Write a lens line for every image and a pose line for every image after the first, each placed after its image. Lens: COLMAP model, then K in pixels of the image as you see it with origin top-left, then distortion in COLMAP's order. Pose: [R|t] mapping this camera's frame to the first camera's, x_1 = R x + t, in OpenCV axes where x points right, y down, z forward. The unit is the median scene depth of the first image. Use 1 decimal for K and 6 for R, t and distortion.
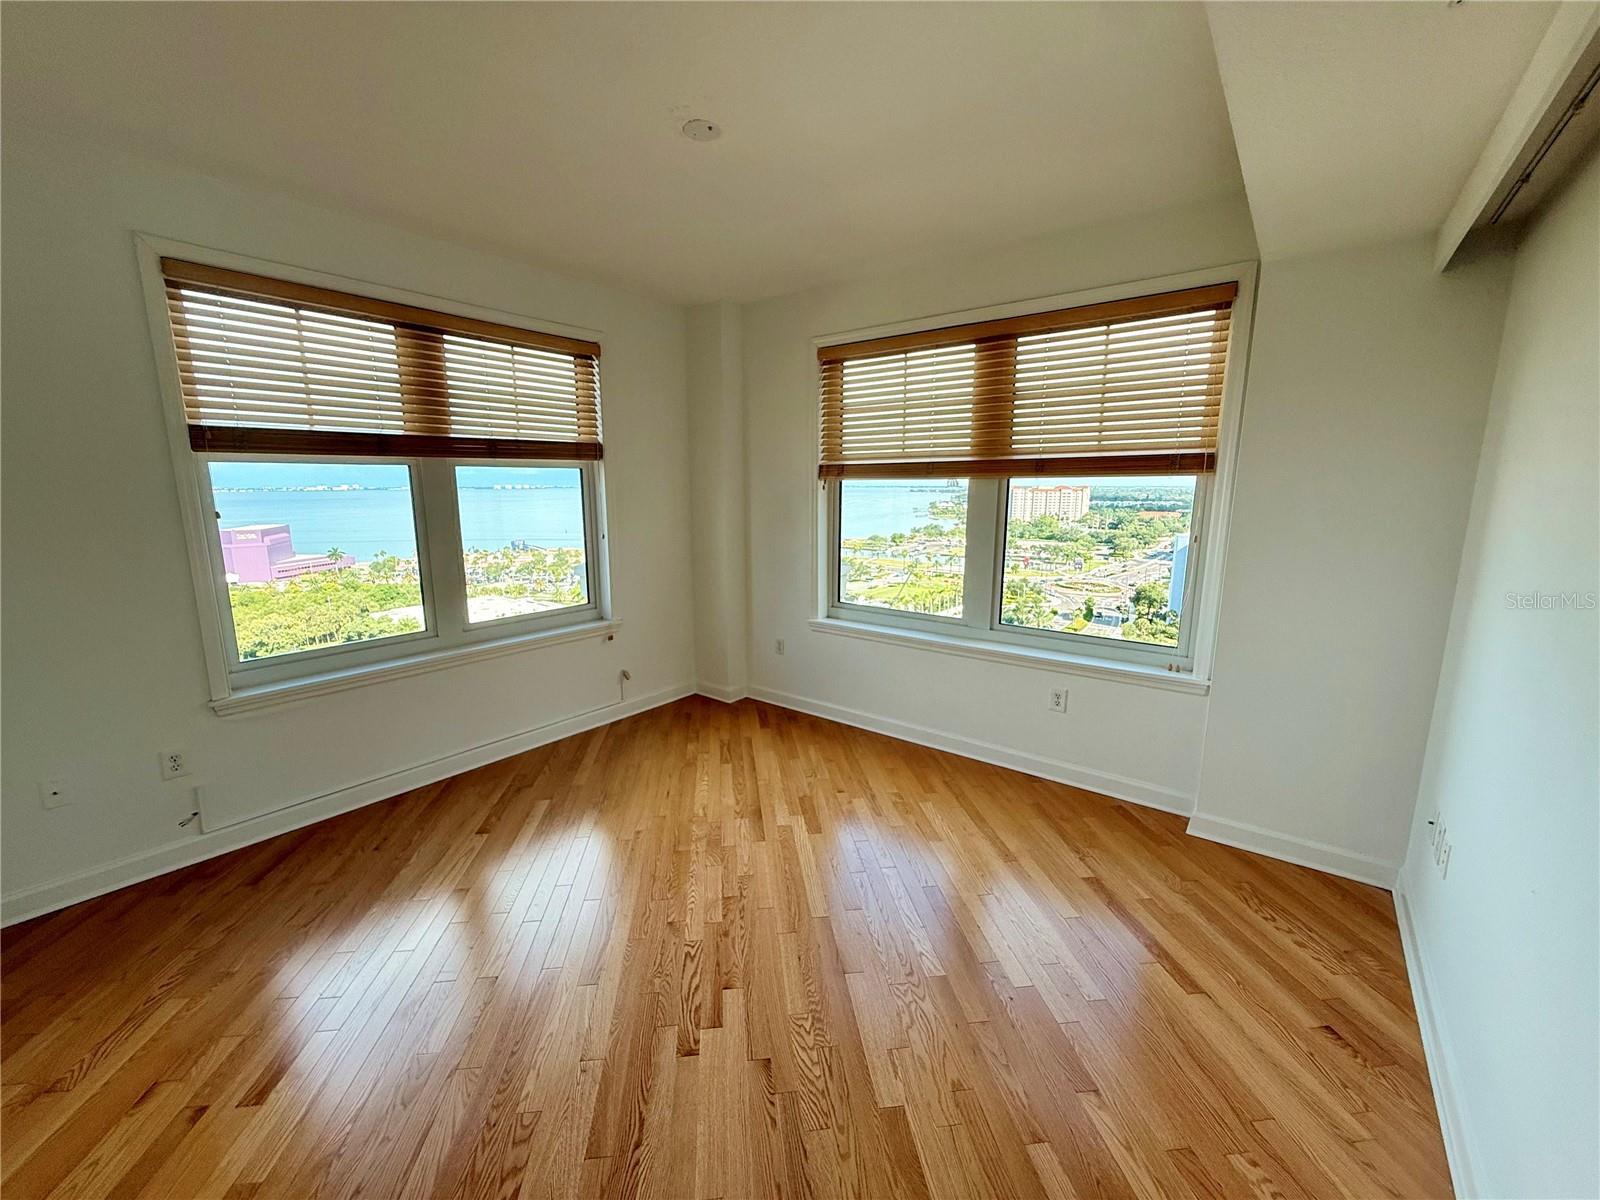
lens RADIAL K [[637.0, 0, 797.0], [0, 637.0, 600.0], [0, 0, 1]] dist [0.000325, 0.000164]
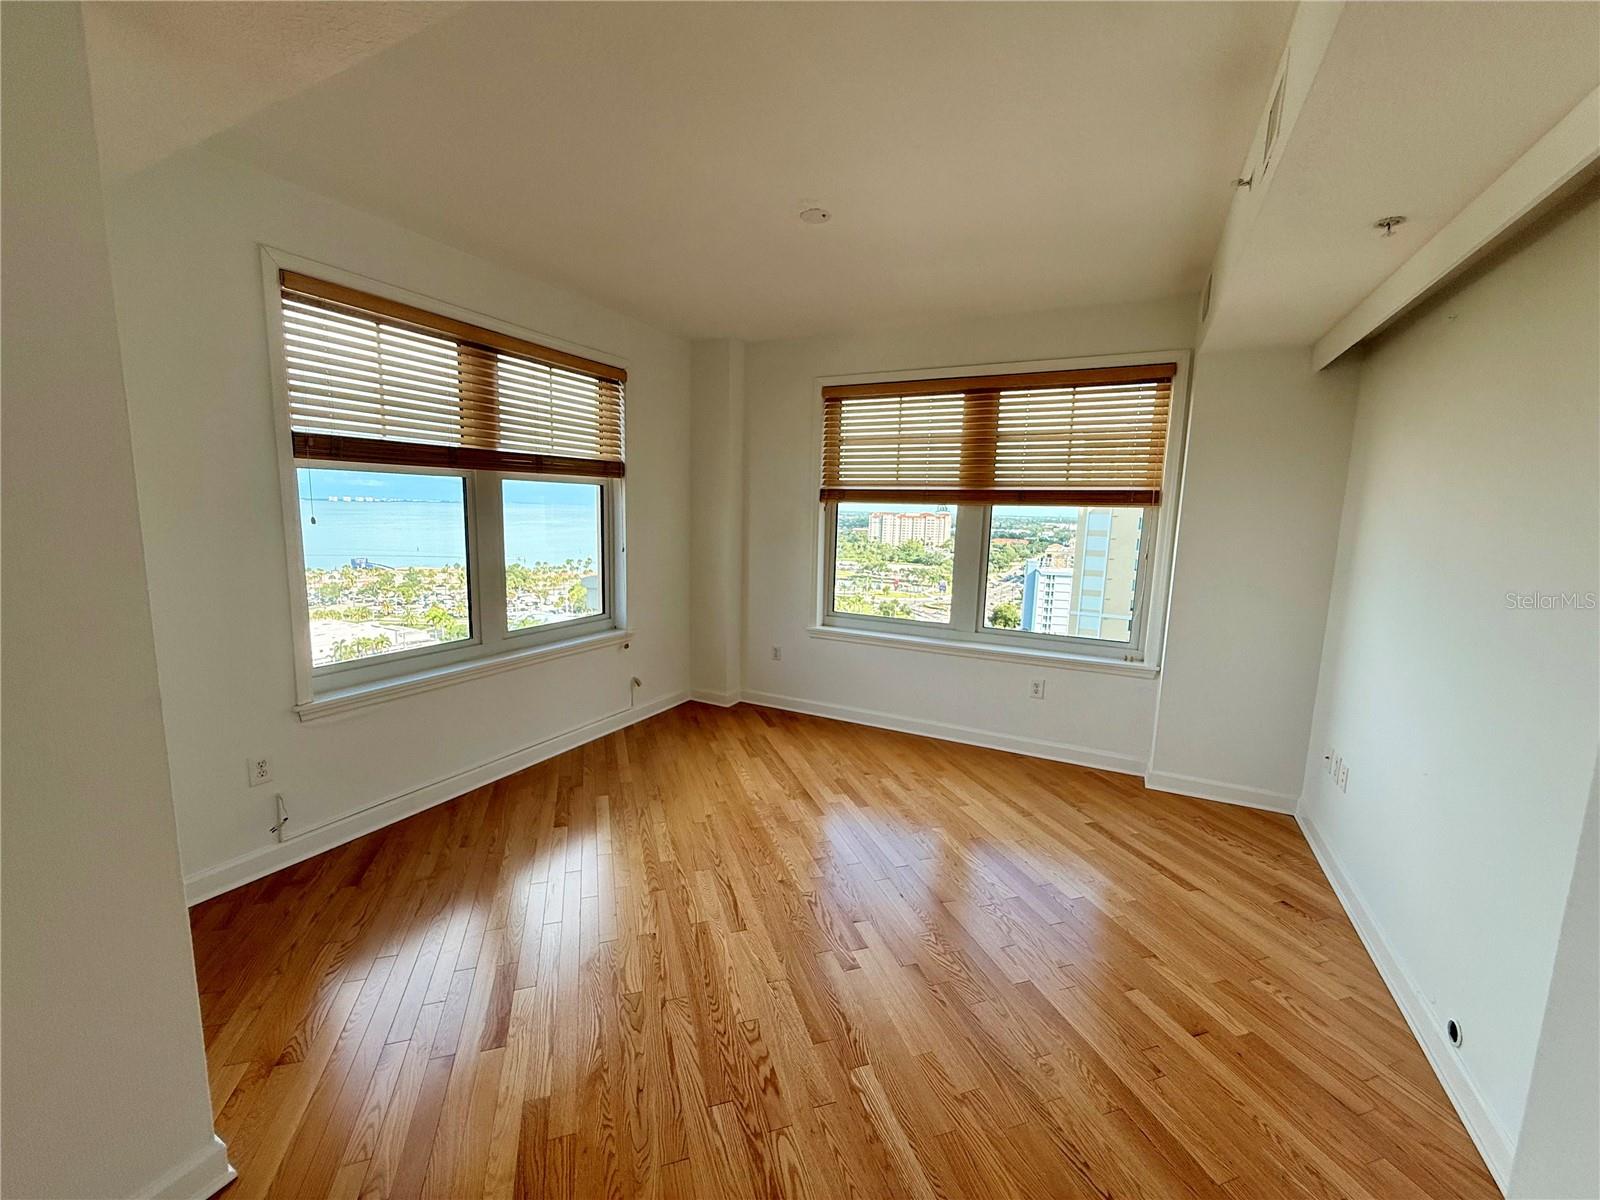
lens RADIAL K [[635.5, 0, 800.0], [0, 635.5, 600.0], [0, 0, 1]] dist [-0.000409, -0.000118]
pose [[0.980906, -0.001005, 0.194478, -0.257205], [0.007595, 0.999422, -0.033143, 0.024079], [-0.194333, 0.033987, 0.980347, -0.100340]]
